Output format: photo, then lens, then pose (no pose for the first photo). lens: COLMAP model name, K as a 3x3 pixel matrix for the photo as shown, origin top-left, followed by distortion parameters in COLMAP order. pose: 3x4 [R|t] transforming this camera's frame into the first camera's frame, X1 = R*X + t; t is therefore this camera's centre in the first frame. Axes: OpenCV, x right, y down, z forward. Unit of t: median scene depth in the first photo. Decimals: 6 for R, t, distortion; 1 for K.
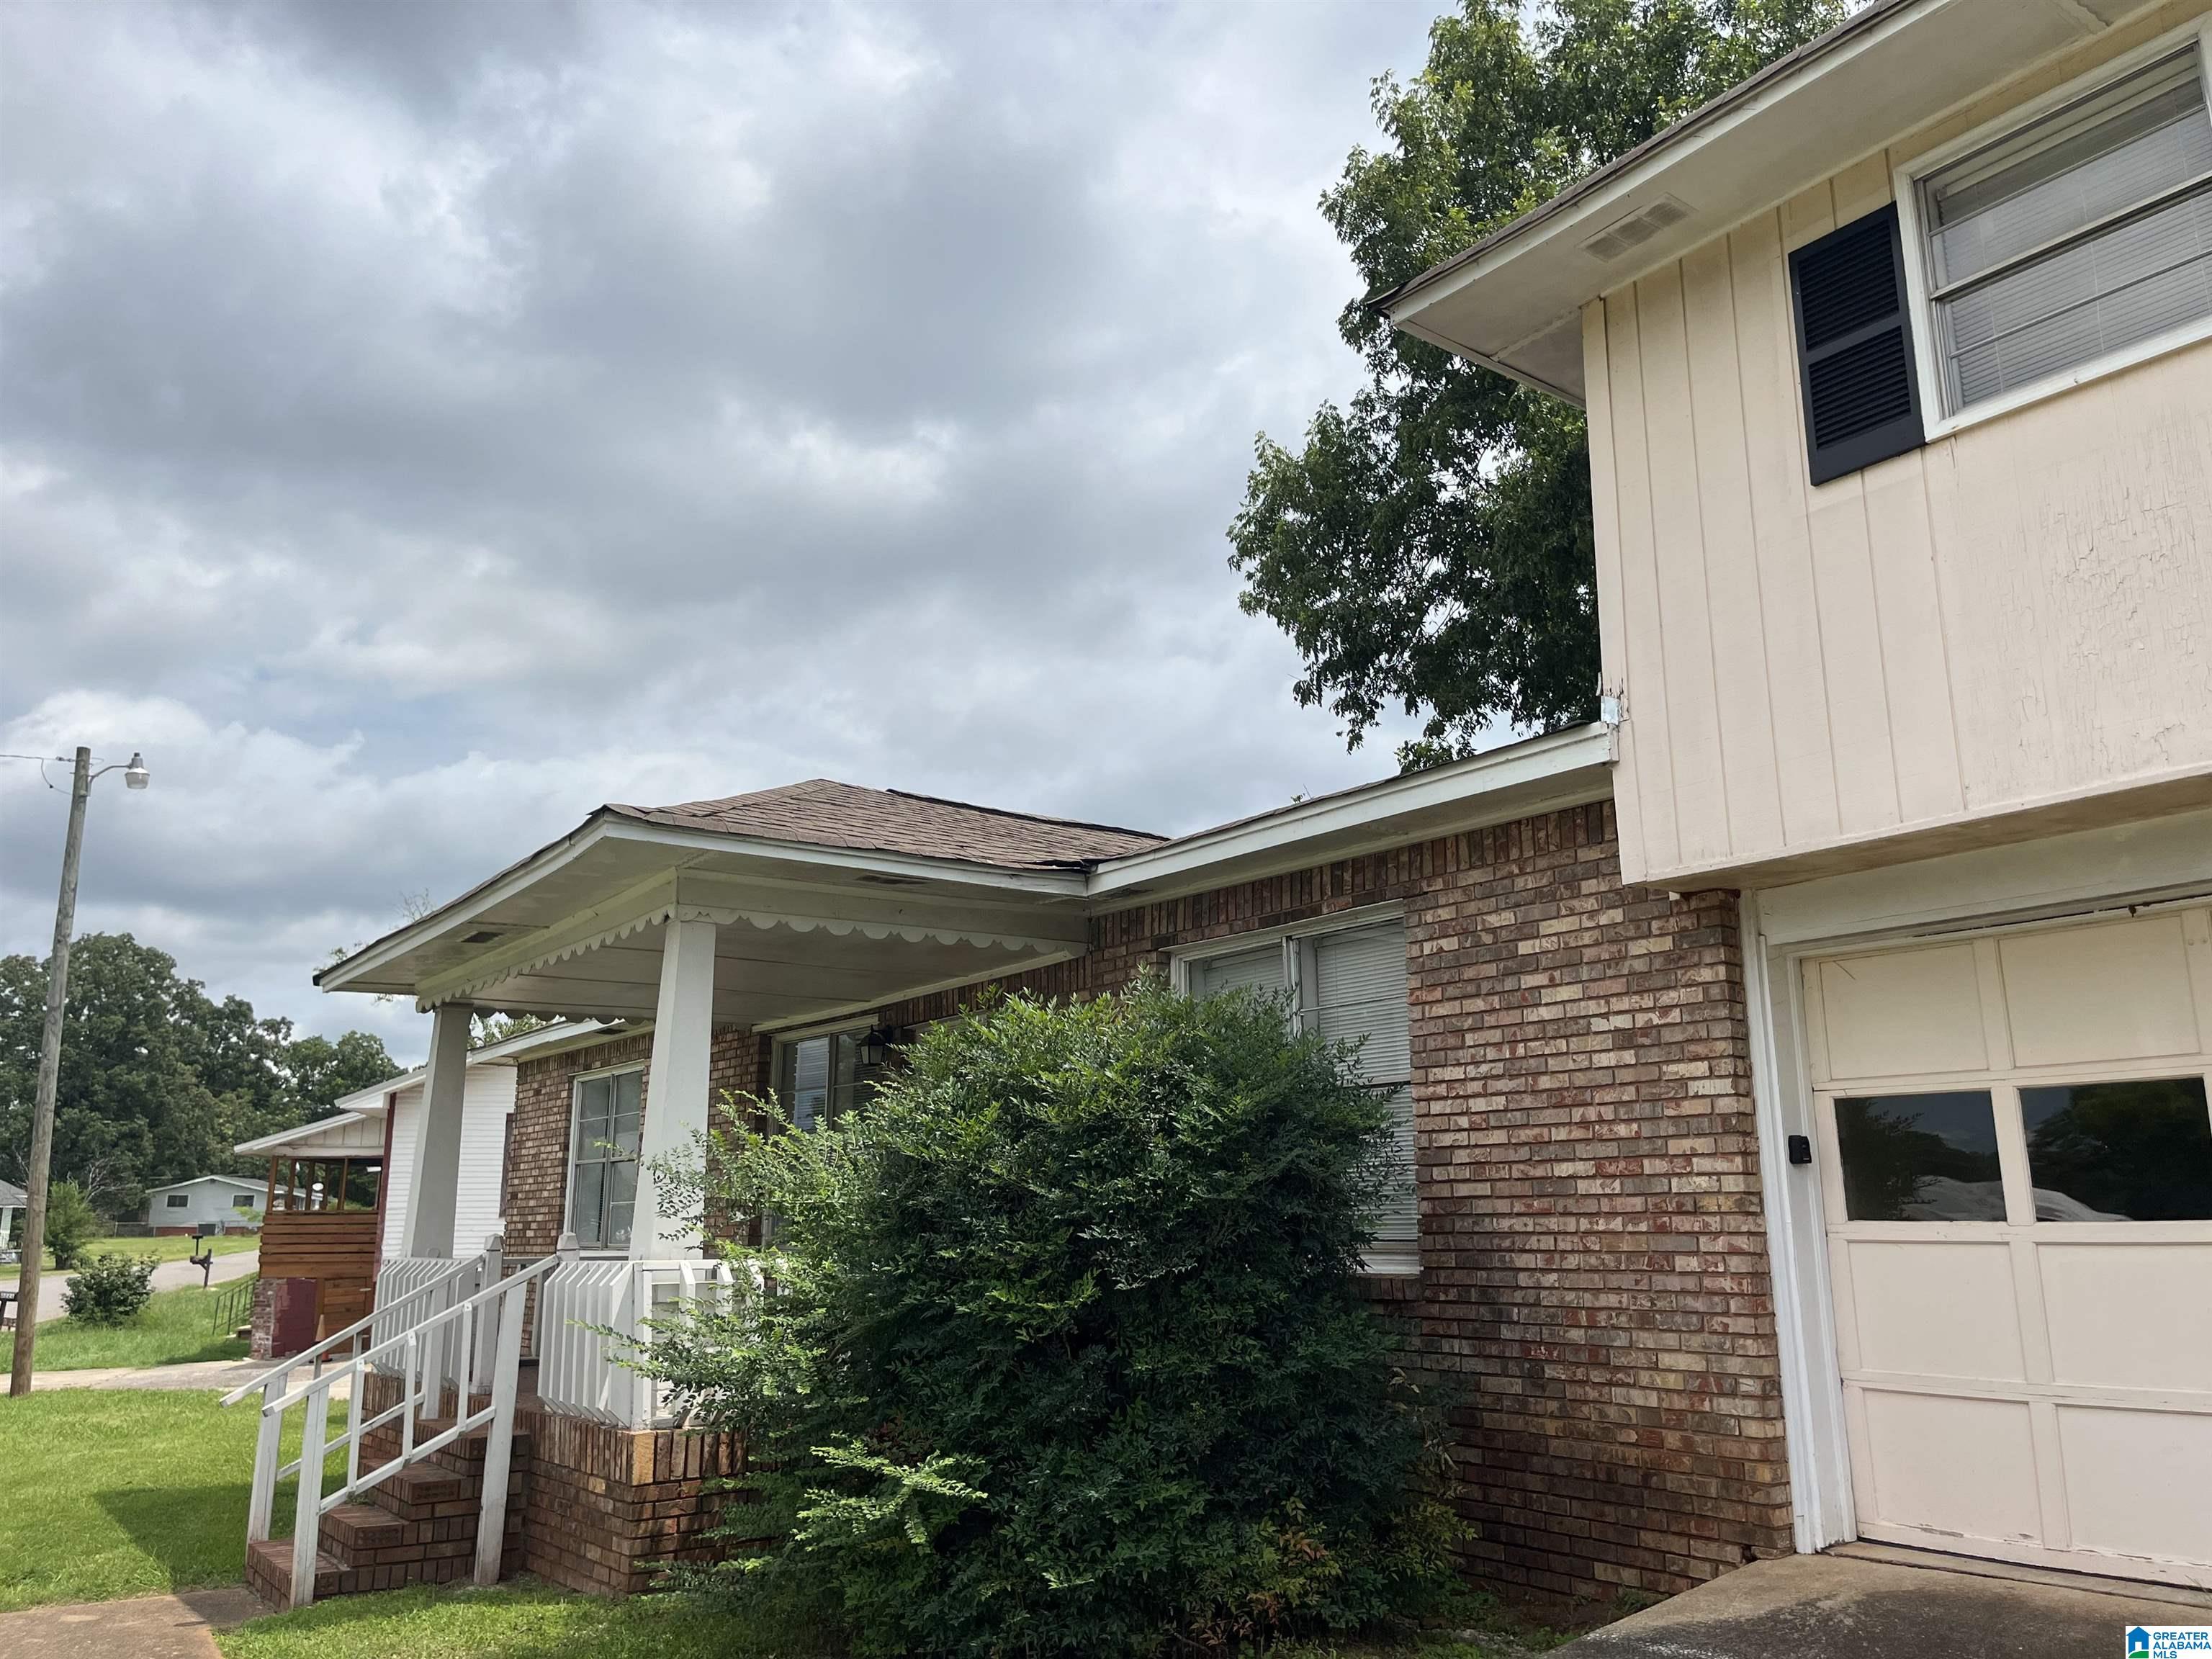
lens RADIAL K [[1677.5, 0, 1109.7], [0, 1677.5, 844.2], [0, 0, 1]] dist [0.051481, -0.059655]
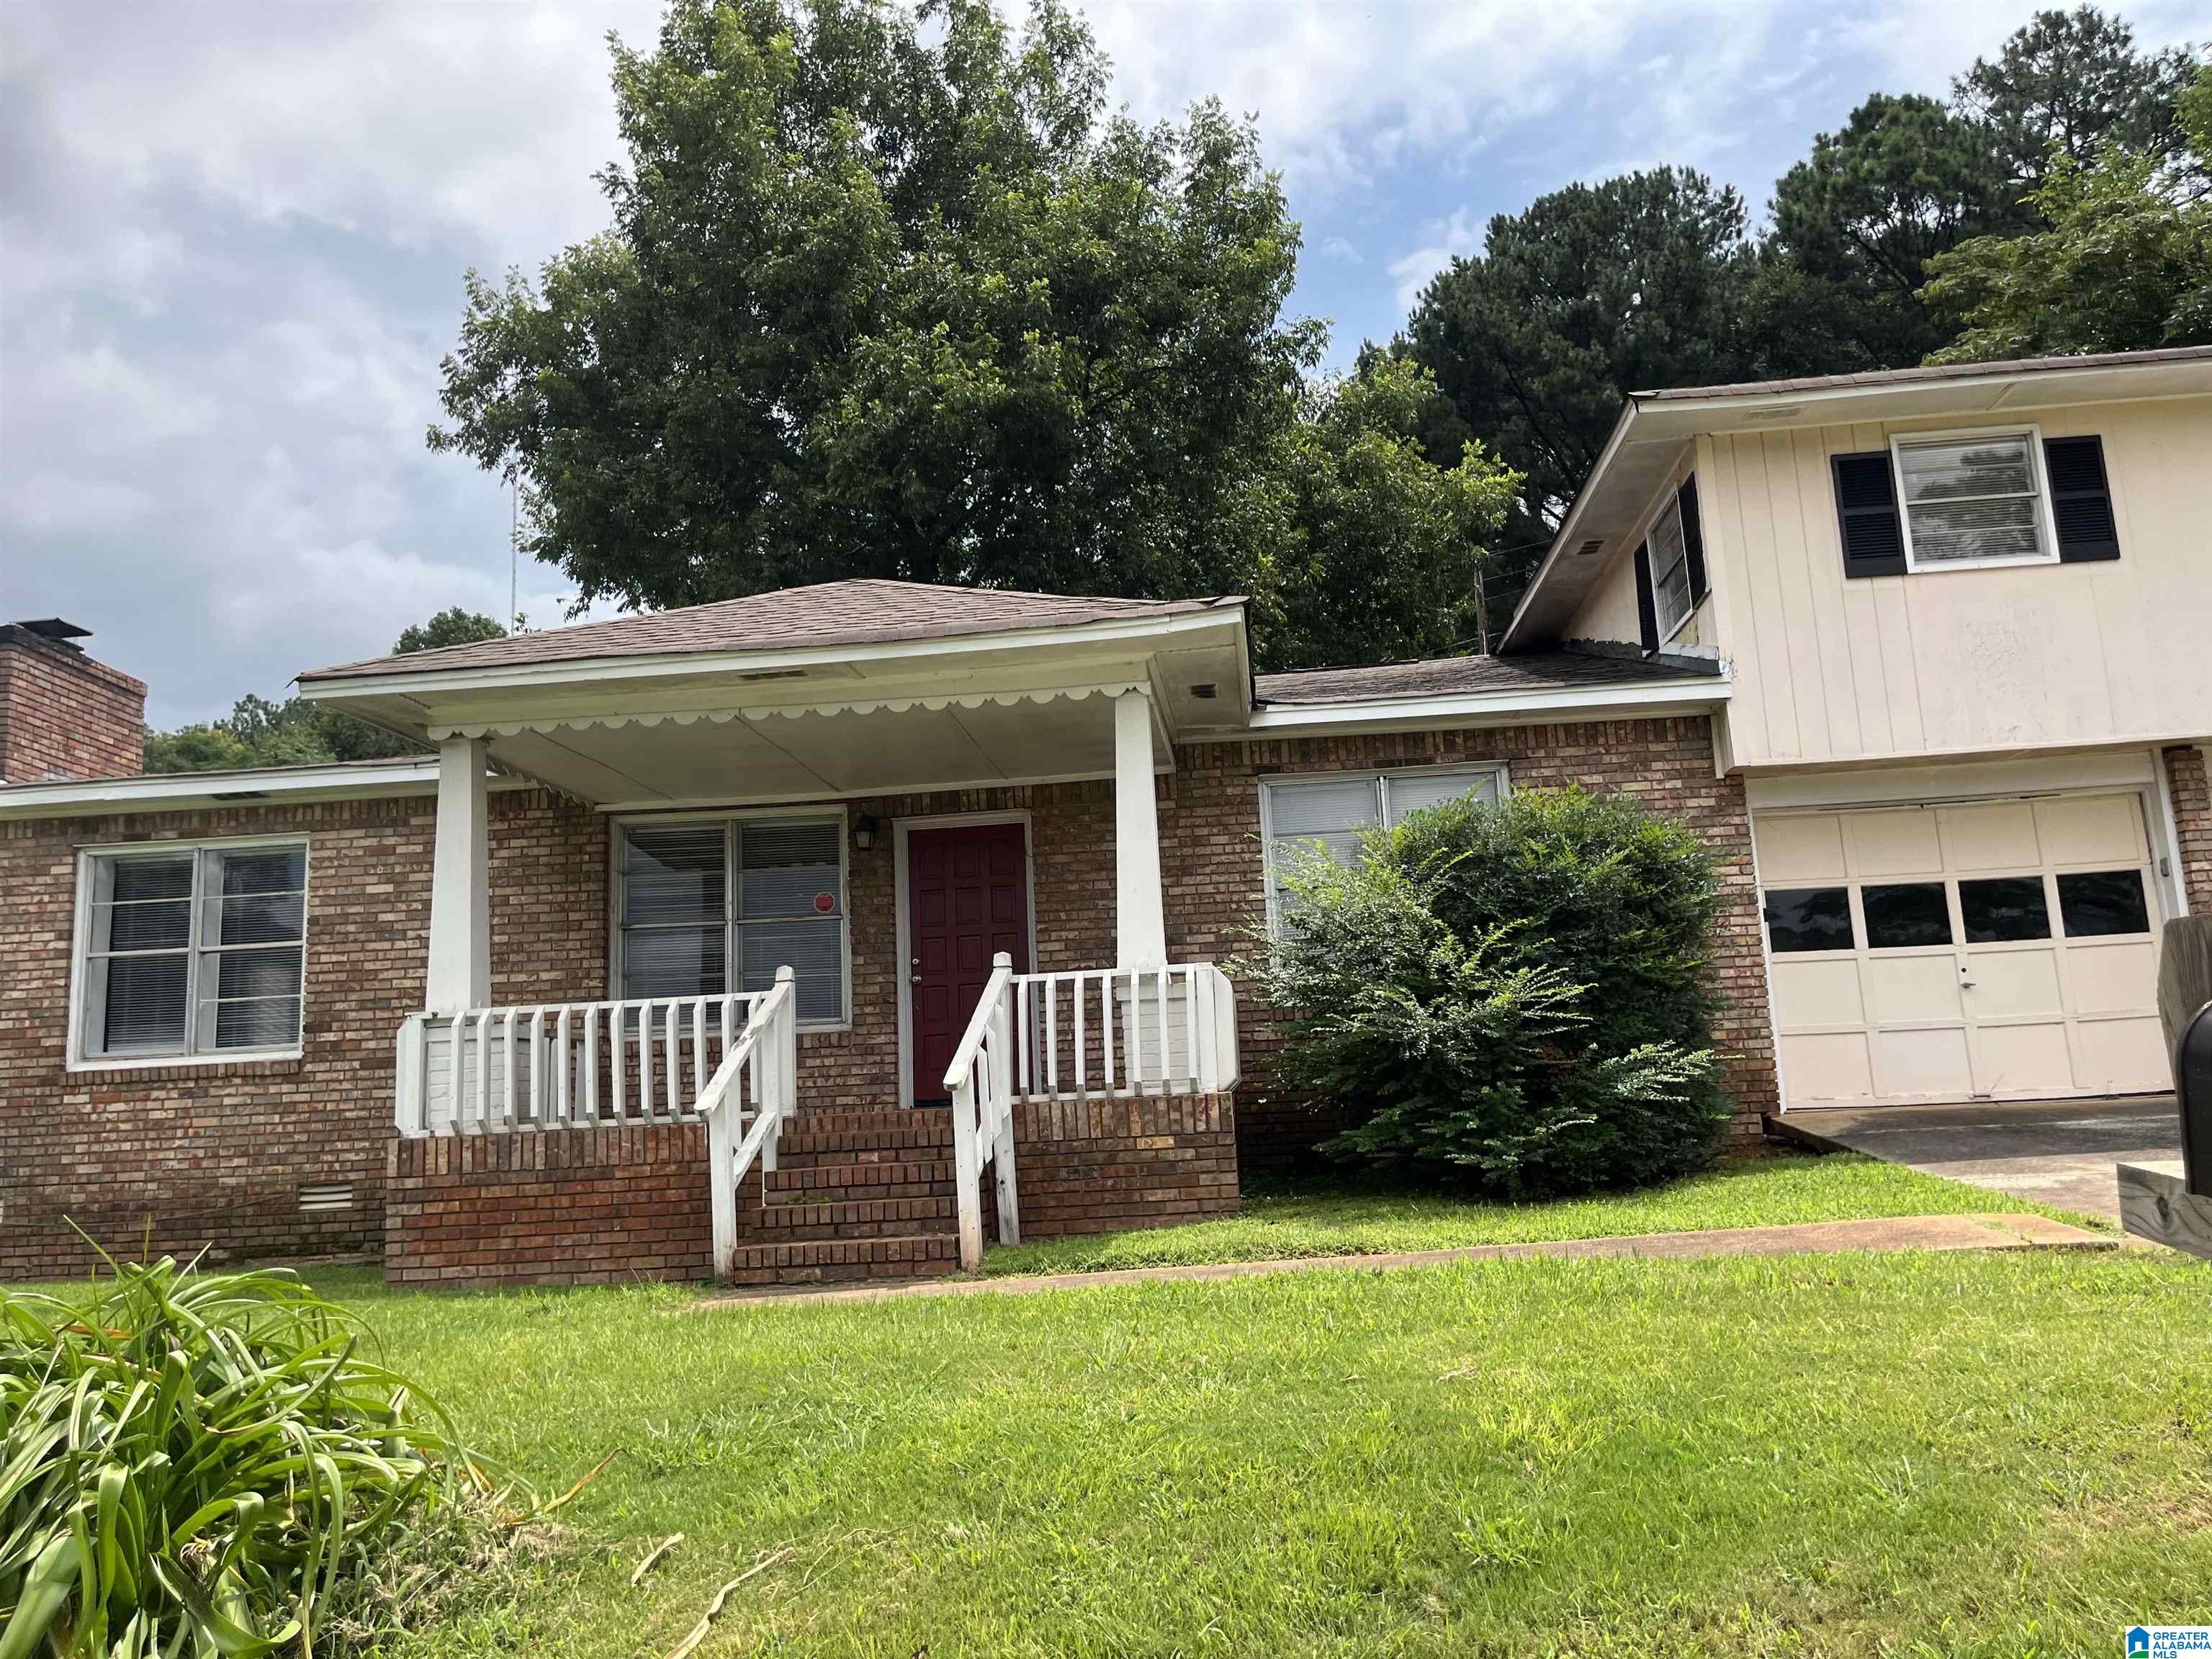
lens RADIAL K [[1677.5, 0, 1099.7], [0, 1677.5, 831.5], [0, 0, 1]] dist [0.051481, -0.059655]
pose [[0.665962, 0.104999, 0.738559, -1.300459], [-0.125694, 0.991684, -0.027647, 0.201172], [-0.735320, -0.074421, 0.673621, 0.234350]]
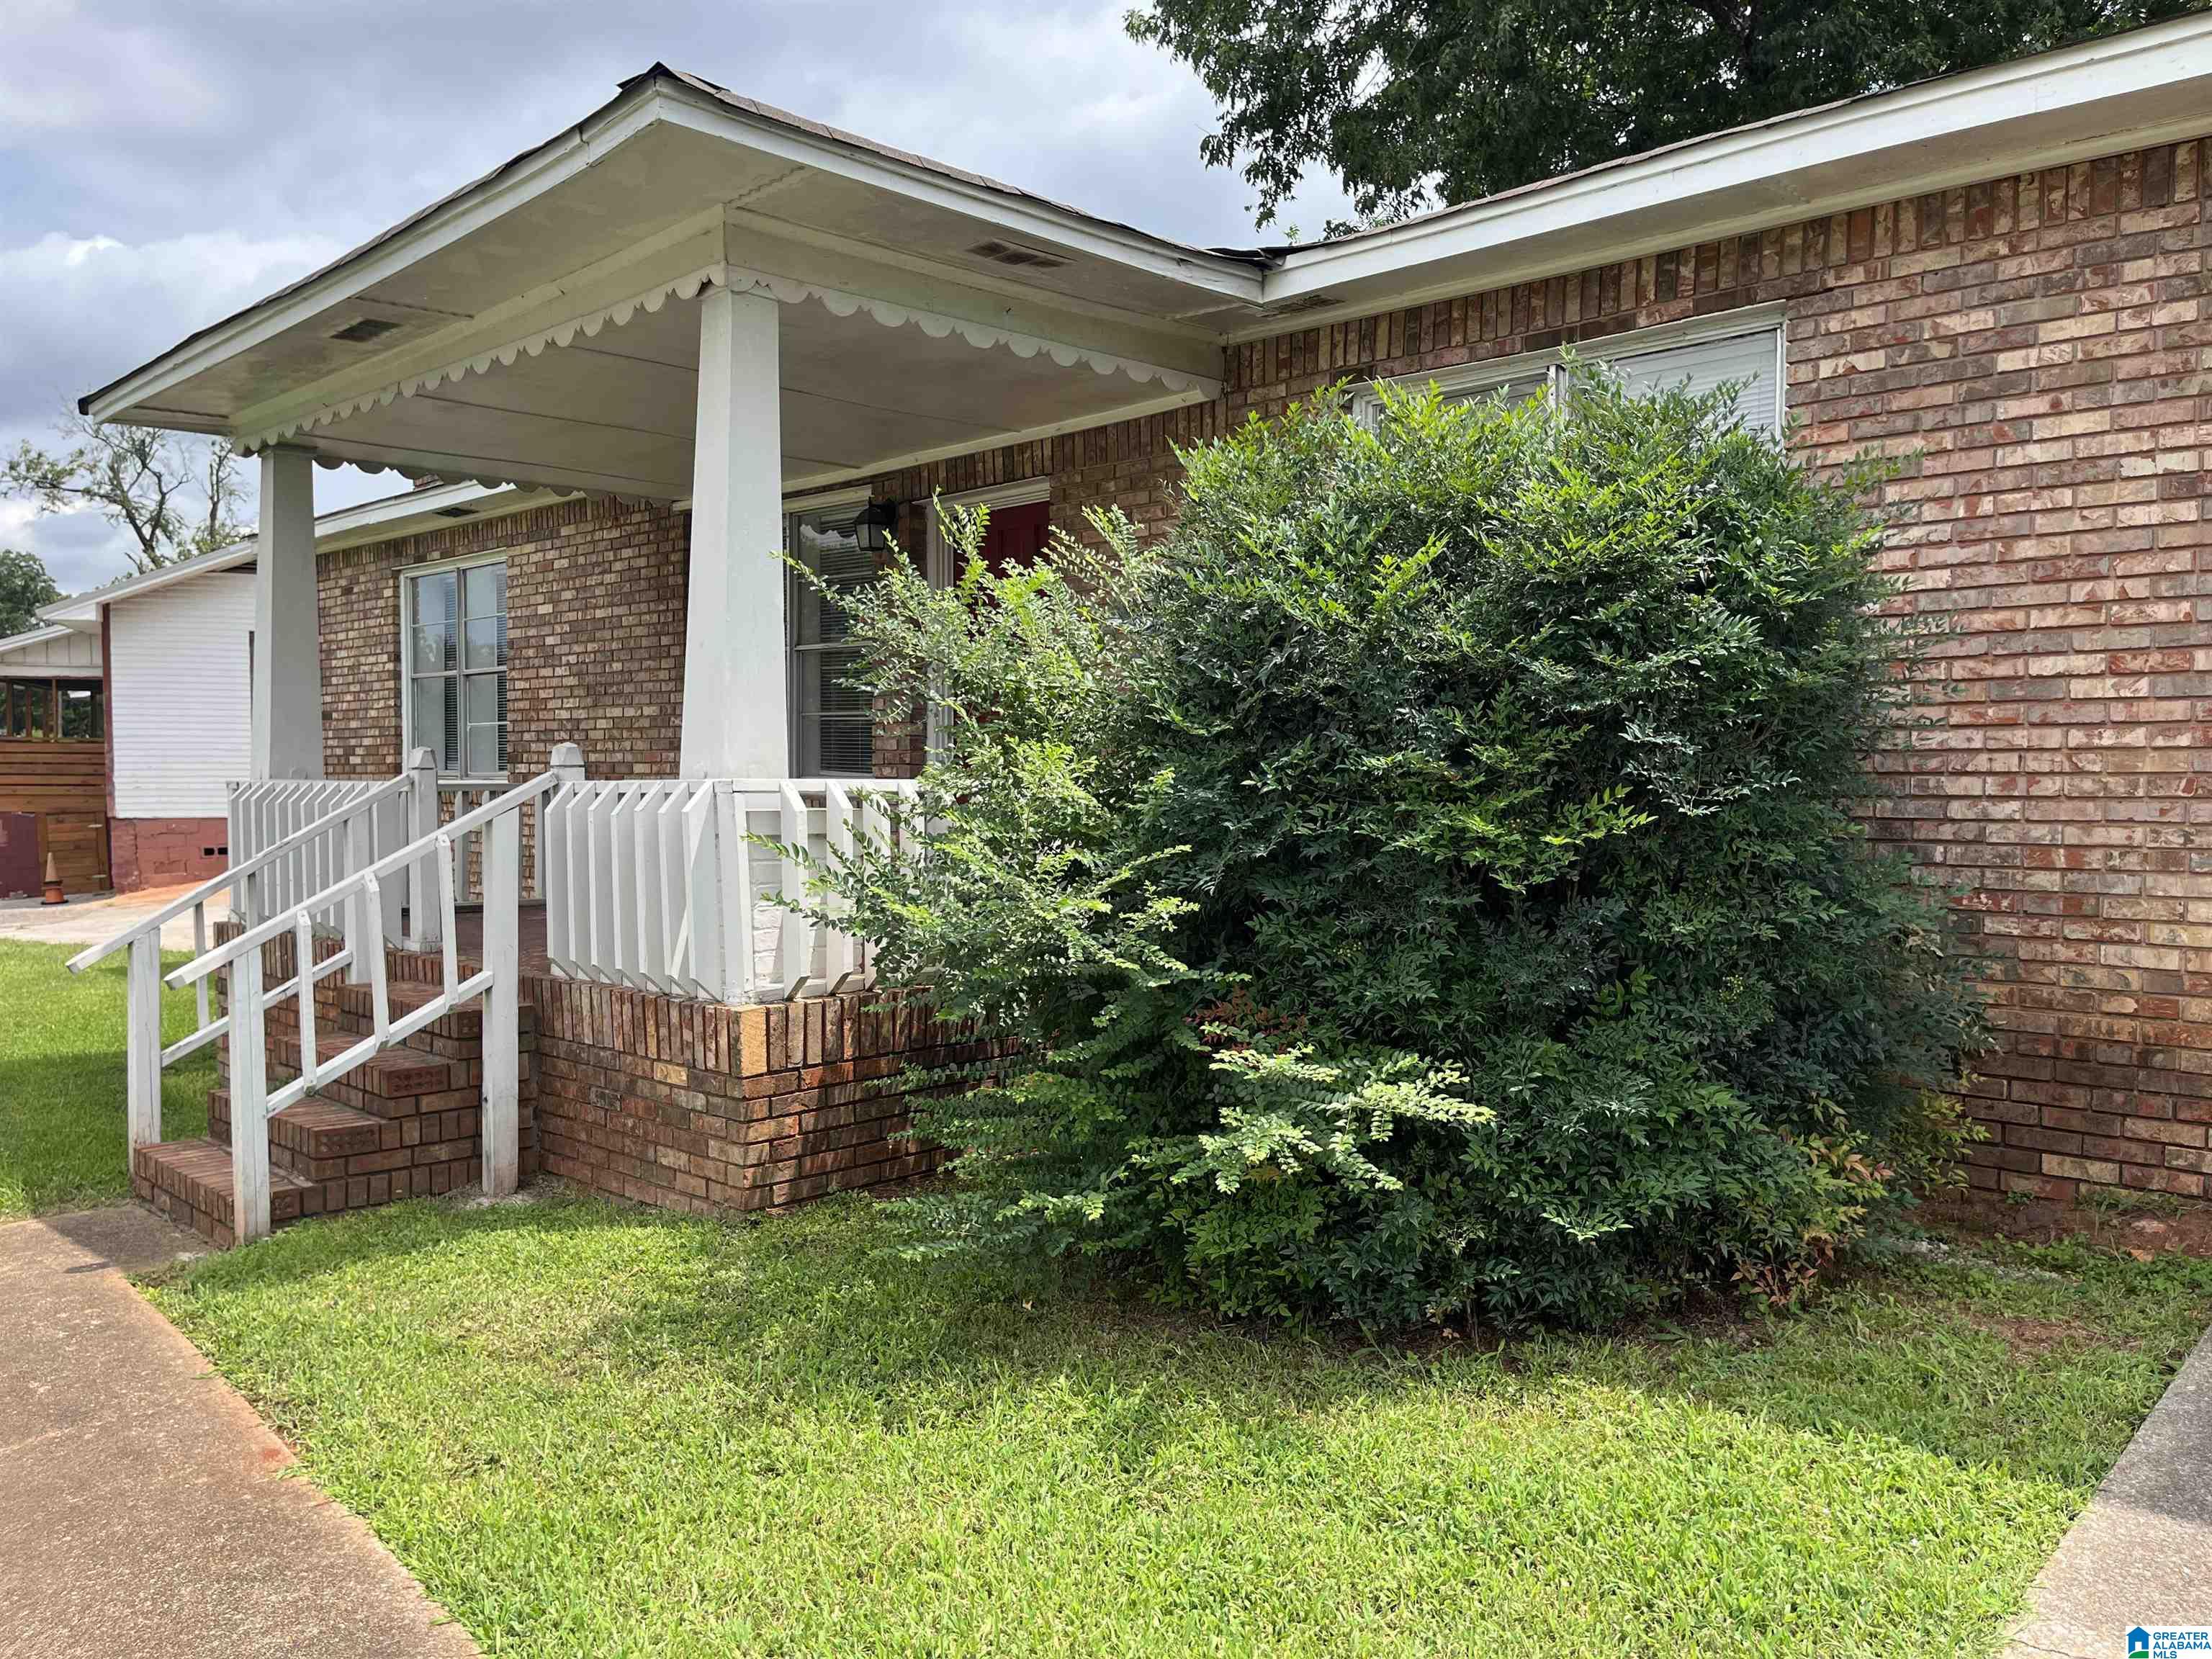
lens RADIAL K [[1677.5, 0, 1111.4], [0, 1677.5, 852.0], [0, 0, 1]] dist [0.051481, -0.059655]
pose [[0.987576, 0.001782, 0.157129, -0.236983], [-0.043531, 0.963904, 0.262666, 0.087550], [-0.150989, -0.266243, 0.952007, 0.308678]]
